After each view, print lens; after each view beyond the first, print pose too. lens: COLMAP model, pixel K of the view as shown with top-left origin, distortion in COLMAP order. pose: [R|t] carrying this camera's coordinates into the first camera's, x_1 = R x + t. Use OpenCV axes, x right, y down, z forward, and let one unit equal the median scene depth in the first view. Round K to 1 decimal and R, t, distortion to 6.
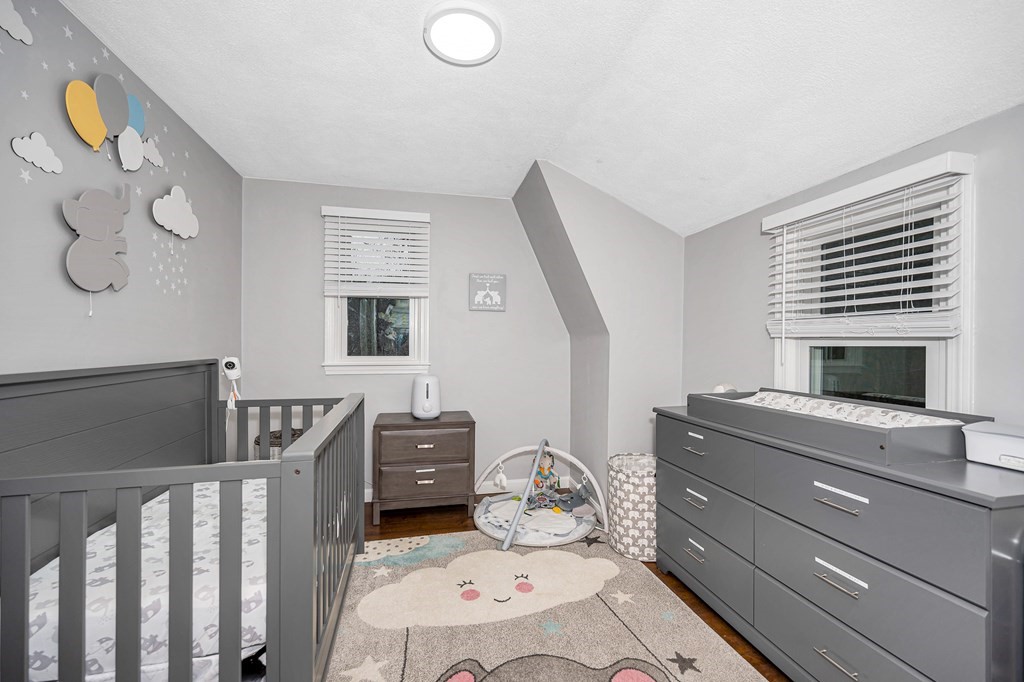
lens RADIAL K [[427.5, 0, 514.1], [0, 427.5, 343.9], [0, 0, 1]] dist [0.000164, -0.000173]
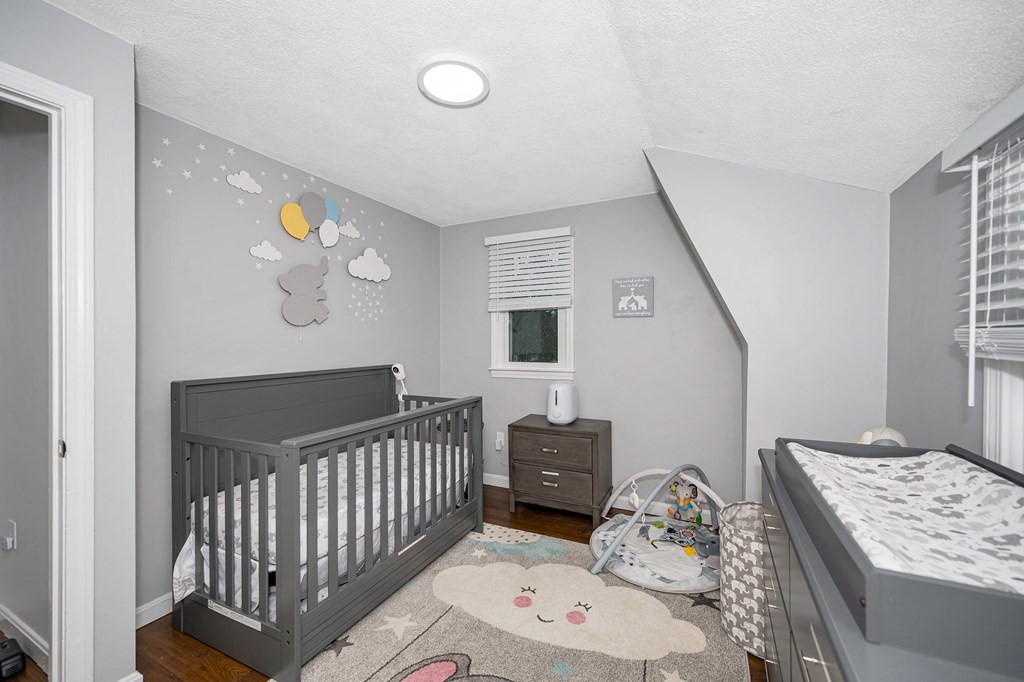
lens RADIAL K [[412.3, 0, 514.7], [0, 412.3, 340.4], [0, 0, 1]] dist [0.000268, 0.000117]
pose [[0.771191, -0.006243, -0.636573, 0.431726], [0.007216, 0.999973, -0.001065, -0.036666], [0.636563, -0.003773, 0.771216, 0.182614]]
